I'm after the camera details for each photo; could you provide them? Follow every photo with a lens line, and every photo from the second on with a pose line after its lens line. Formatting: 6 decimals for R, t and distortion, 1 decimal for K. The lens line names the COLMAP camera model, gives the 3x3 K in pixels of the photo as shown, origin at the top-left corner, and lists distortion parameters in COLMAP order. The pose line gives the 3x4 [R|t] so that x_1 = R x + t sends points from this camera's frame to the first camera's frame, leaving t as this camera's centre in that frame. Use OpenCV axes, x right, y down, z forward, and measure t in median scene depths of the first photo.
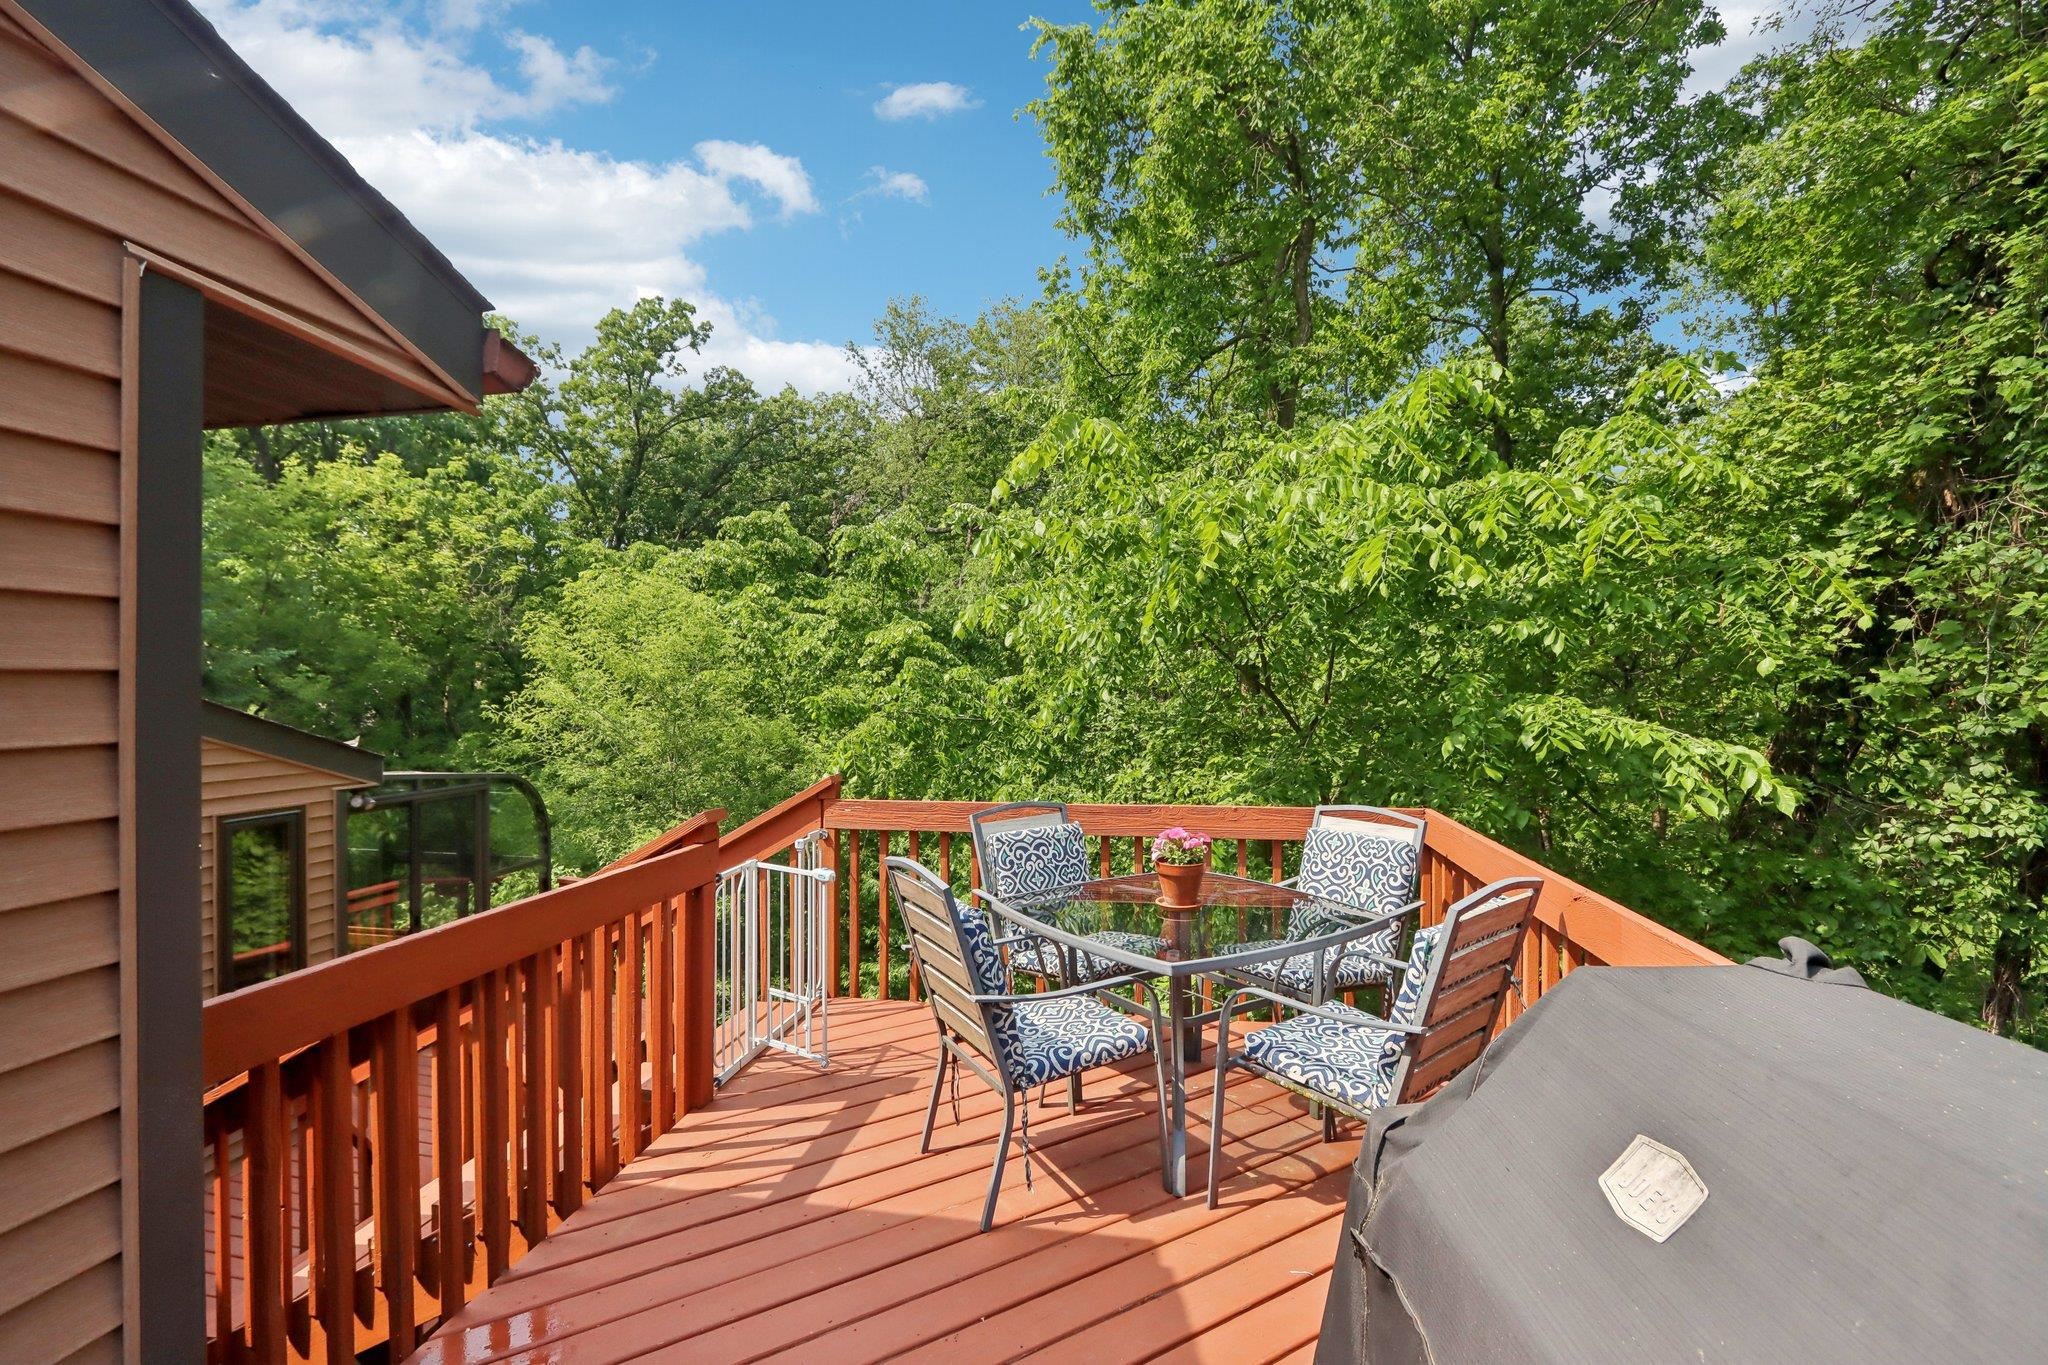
lens RADIAL K [[928.5, 0, 1029.3], [0, 928.5, 687.2], [0, 0, 1]] dist [-0.020576, 0.004251]
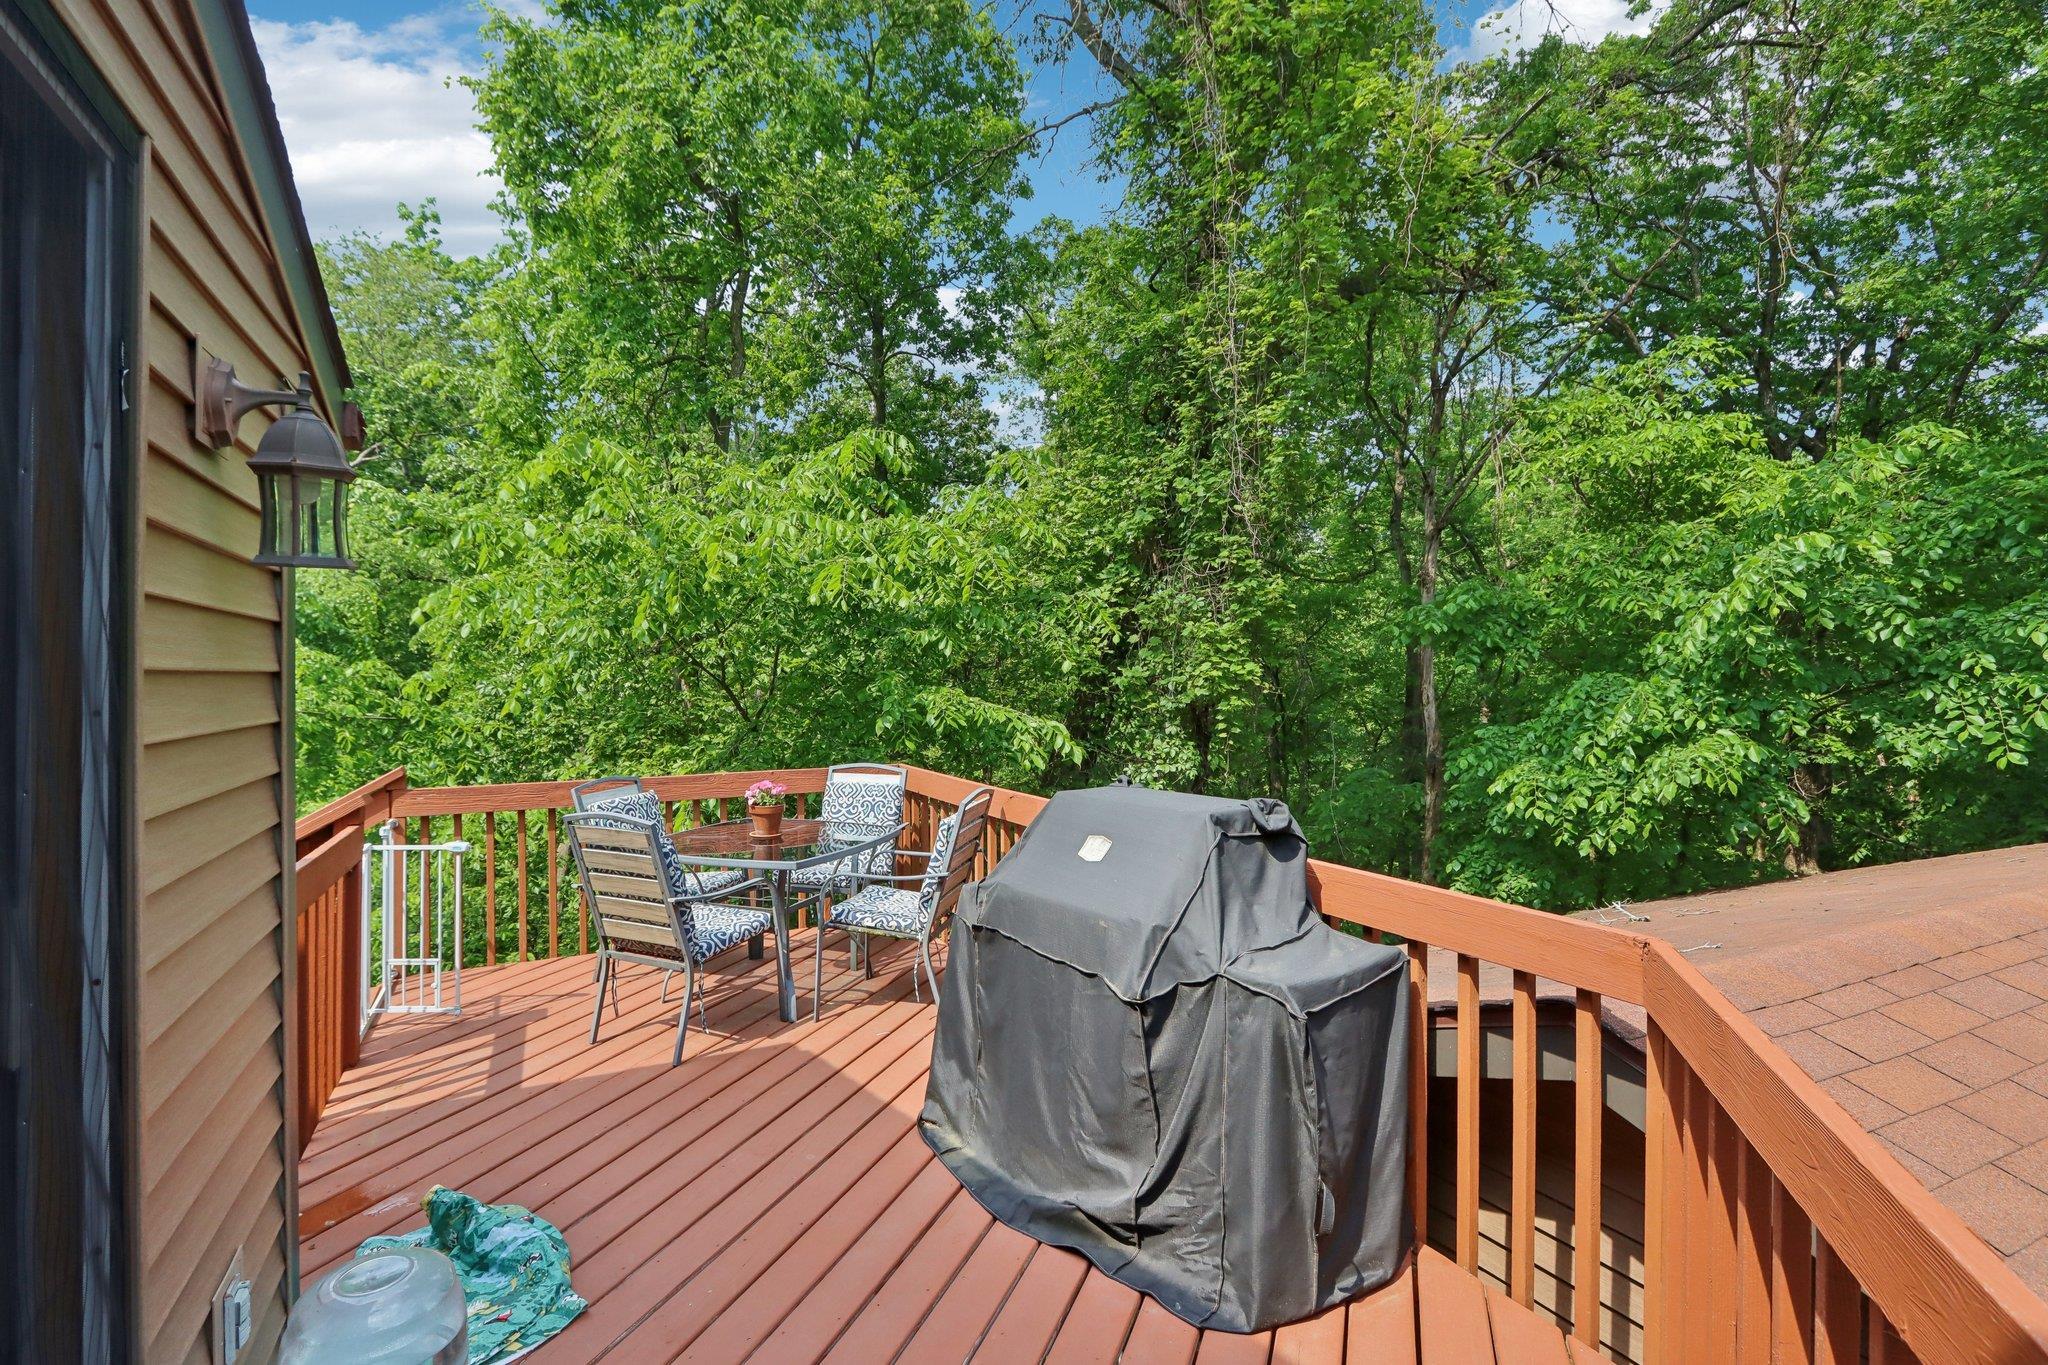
lens RADIAL K [[928.5, 0, 1029.3], [0, 928.5, 687.2], [0, 0, 1]] dist [-0.020576, 0.004251]
pose [[0.791625, -0.009878, 0.610927, -0.146146], [0.006639, 0.999949, 0.007565, 0.000513], [-0.610971, -0.001933, 0.791650, -0.137362]]
